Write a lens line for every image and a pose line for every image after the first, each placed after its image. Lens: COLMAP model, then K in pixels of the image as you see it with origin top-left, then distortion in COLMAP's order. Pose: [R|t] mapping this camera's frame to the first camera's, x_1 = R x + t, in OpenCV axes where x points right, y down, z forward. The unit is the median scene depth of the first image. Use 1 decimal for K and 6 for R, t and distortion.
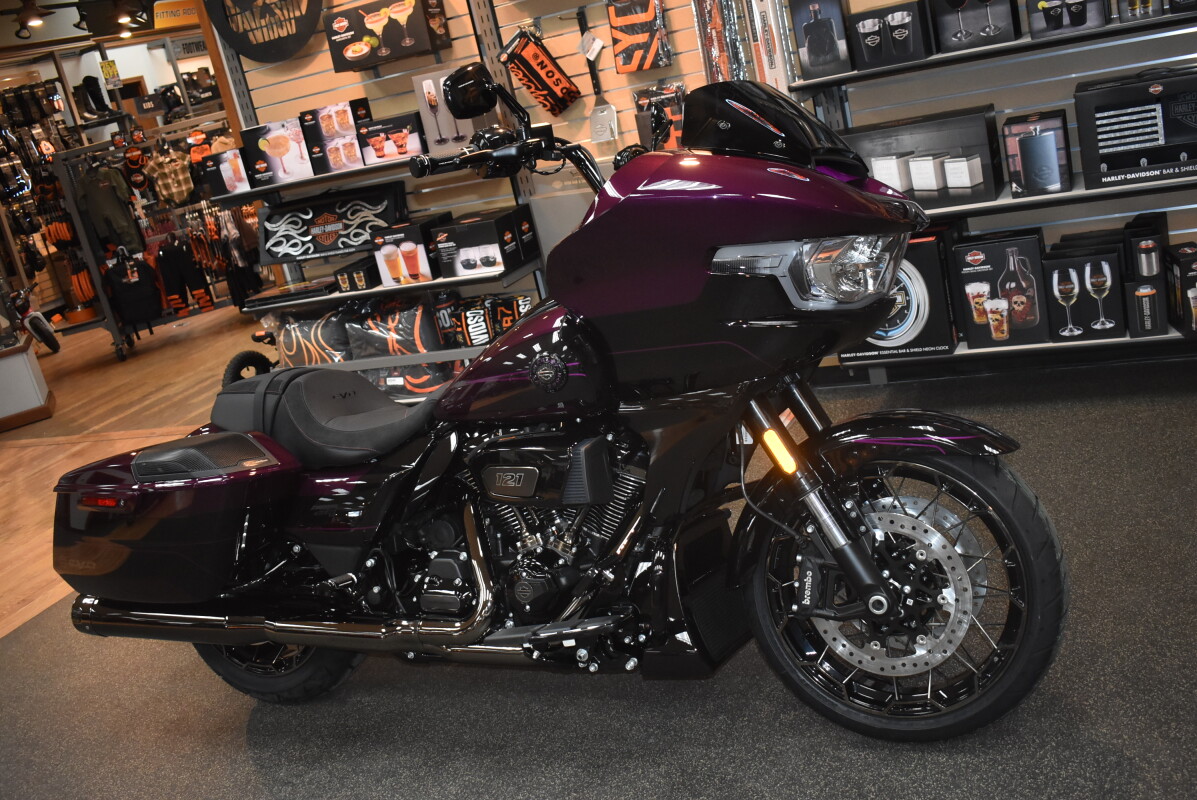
lens RADIAL K [[1230.9, 0, 593.1], [0, 1230.9, 398.5], [0, 0, 1]] dist [-0.072770, 0.000000]
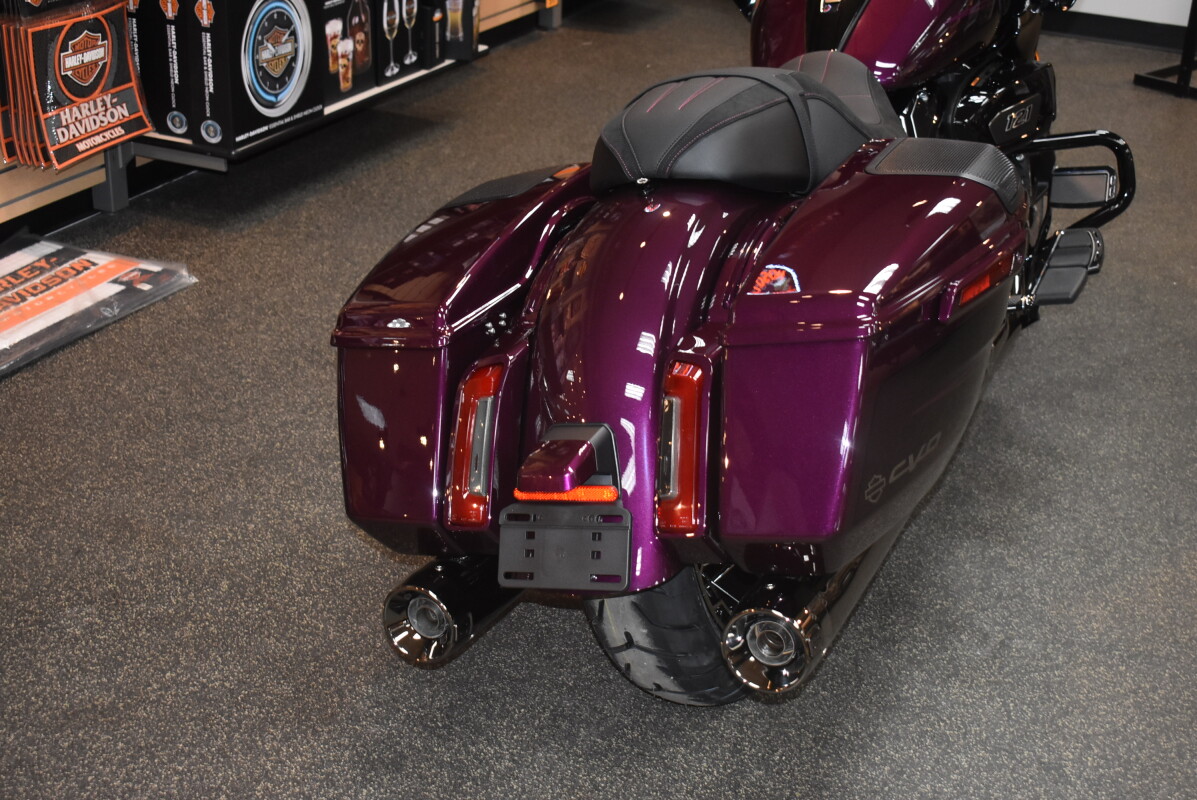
lens RADIAL K [[1700.6, 0, 598.1], [0, 1700.6, 401.9], [0, 0, 1]] dist [-0.015807, 0.000000]
pose [[-0.010643, -0.213162, 0.976959, -0.925977], [0.255249, 0.944068, 0.208766, -0.050941], [-0.966817, 0.251589, 0.044361, 0.930834]]
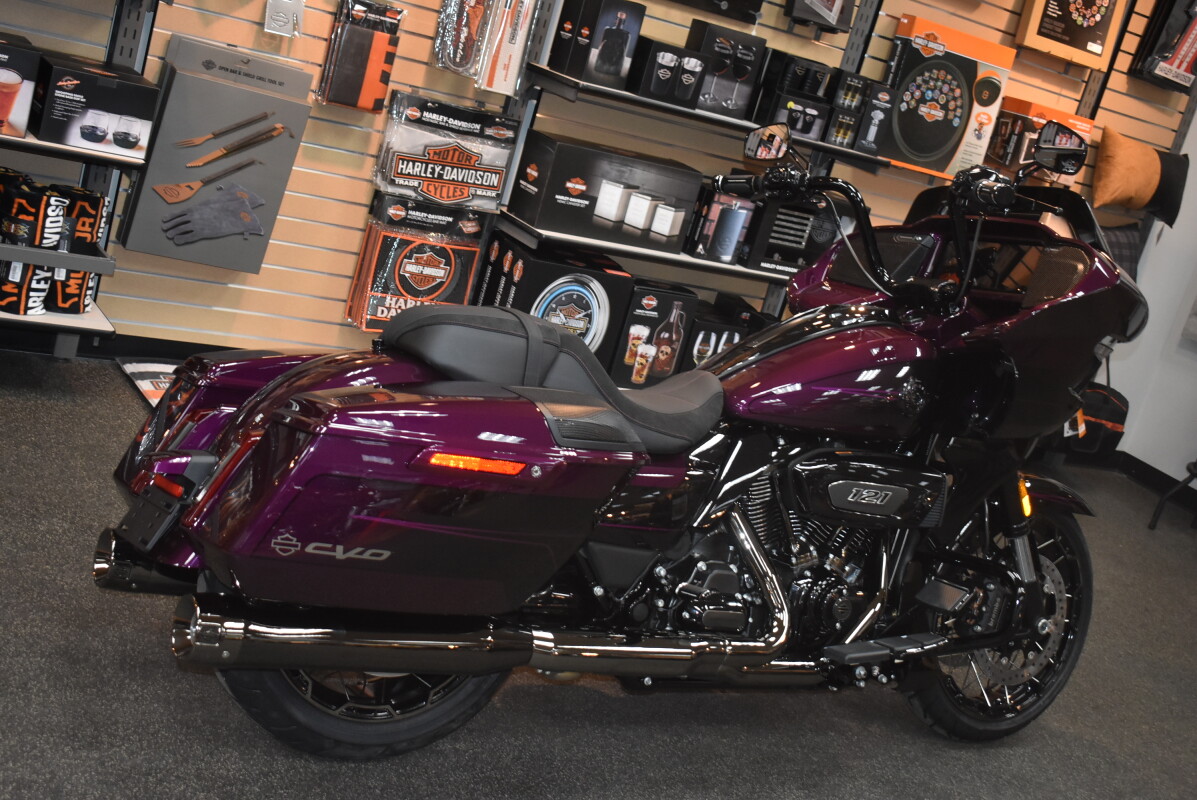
lens RADIAL K [[1566.7, 0, 600.6], [0, 1566.7, 400.7], [0, 0, 1]] dist [-0.046144, 0.000000]
pose [[0.472032, 0.143749, 0.869783, -0.928850], [-0.144112, 0.985927, -0.084735, 0.093165], [-0.869723, -0.085348, 0.486105, 0.420888]]
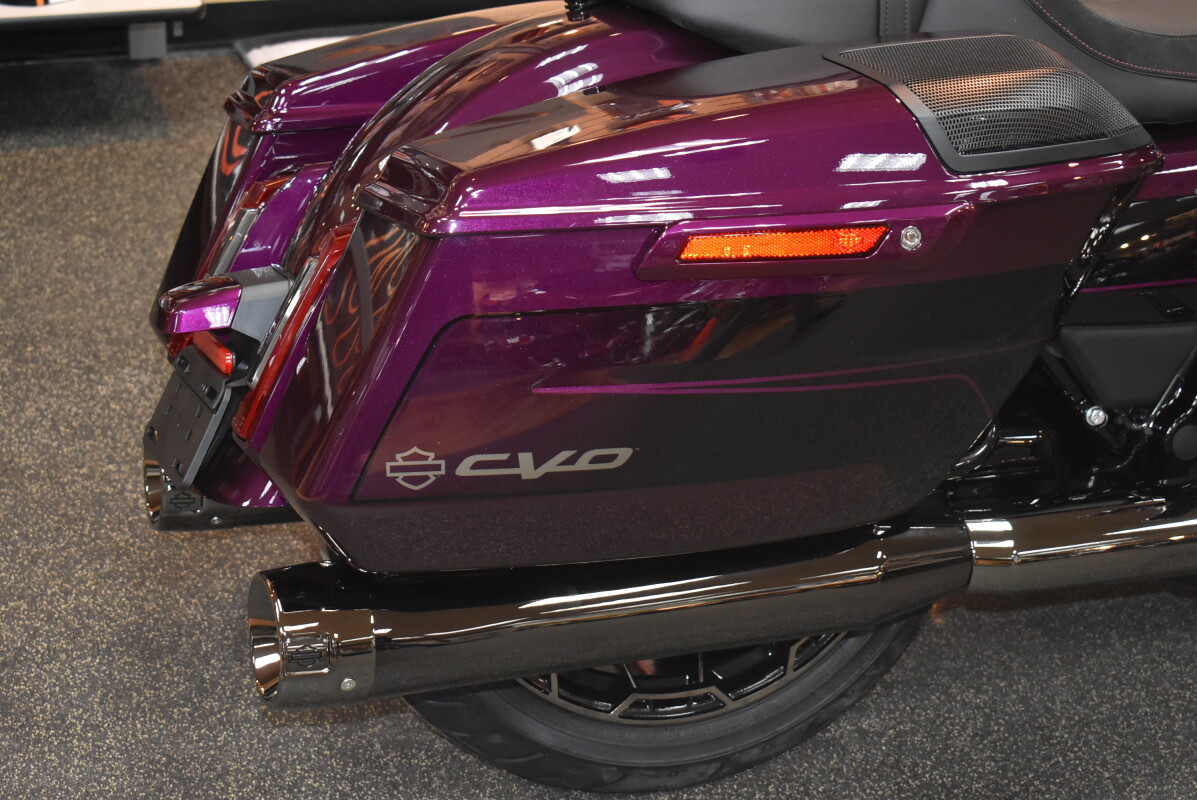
lens RADIAL K [[2328.5, 0, 601.3], [0, 2328.5, 400.3], [0, 0, 1]] dist [0.018556, 0.000000]
pose [[0.664725, -0.092988, 0.741279, -0.728763], [0.005055, 0.992761, 0.120001, 0.042356], [-0.747071, -0.076020, 0.660383, 0.511154]]
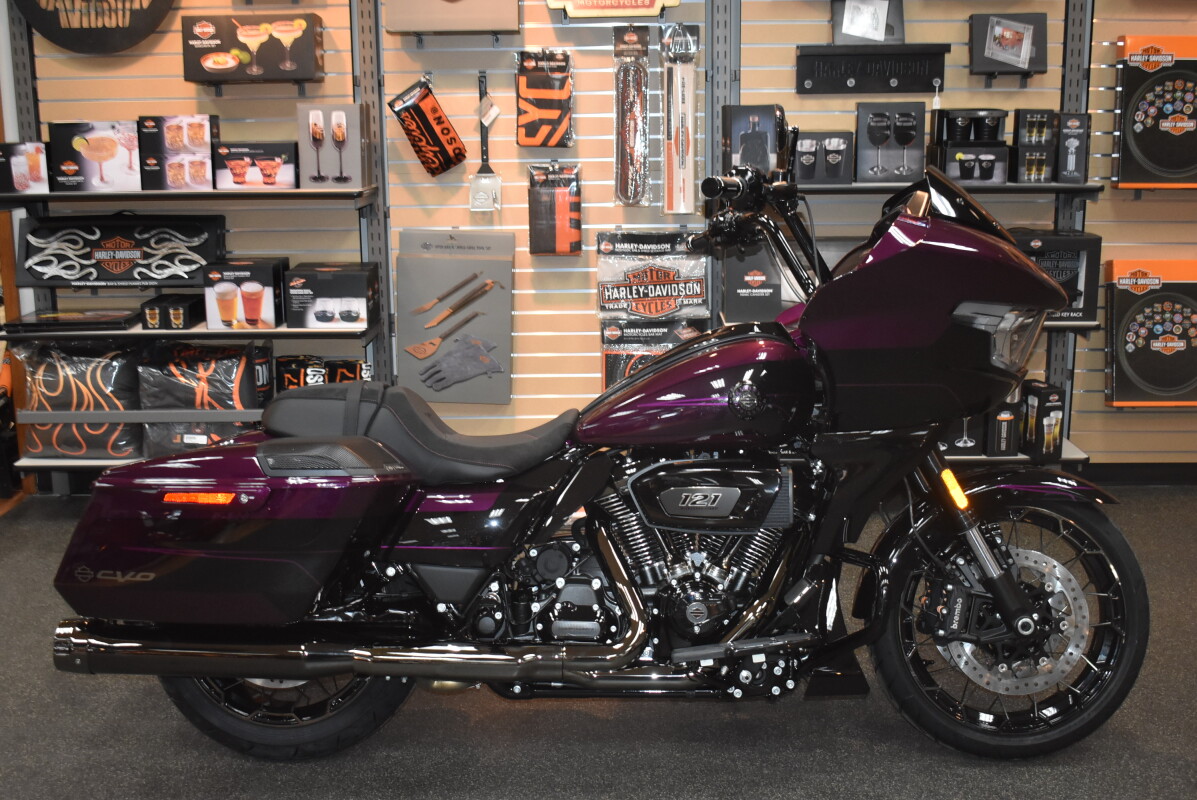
lens RADIAL K [[1423.9, 0, 598.2], [0, 1423.9, 397.2], [0, 0, 1]] dist [-0.057439, 0.000000]
pose [[0.893380, 0.121711, 0.432502, -0.484689], [-0.065554, 0.987619, -0.142519, 0.113382], [-0.444493, 0.098971, 0.890298, -0.021454]]
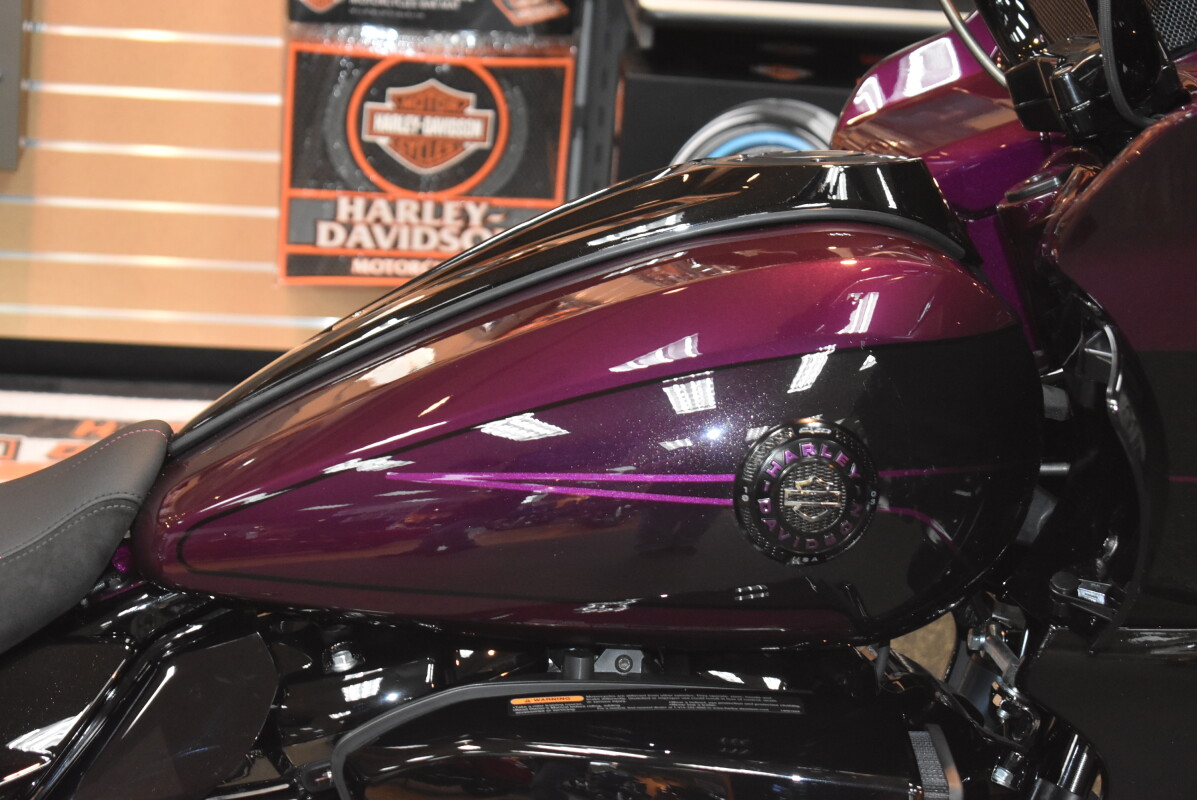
lens RADIAL K [[2829.7, 0, 605.8], [0, 2829.7, 402.5], [0, 0, 1]] dist [0.099325, 0.000000]
pose [[0.830780, 0.100713, 0.547414, -0.312704], [-0.116780, 0.993143, -0.005487, -0.017728], [-0.544213, -0.059368, 0.836844, 0.333554]]
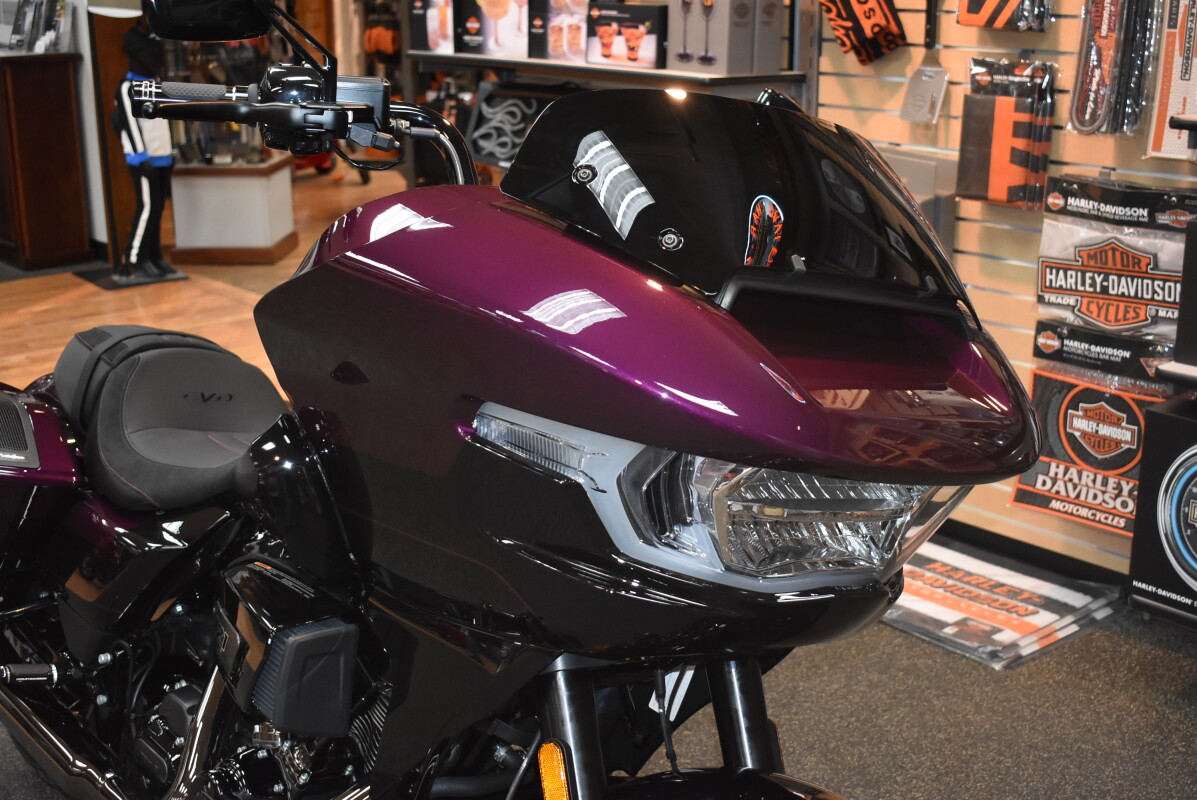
lens RADIAL K [[1566.7, 0, 596.8], [0, 1566.7, 400.3], [0, 0, 1]] dist [-0.046144, 0.000000]
pose [[0.886774, 0.322625, -0.330976, 0.226552], [-0.310948, 0.946228, 0.089239, -0.122209], [0.341969, 0.023782, 0.939410, 0.247146]]
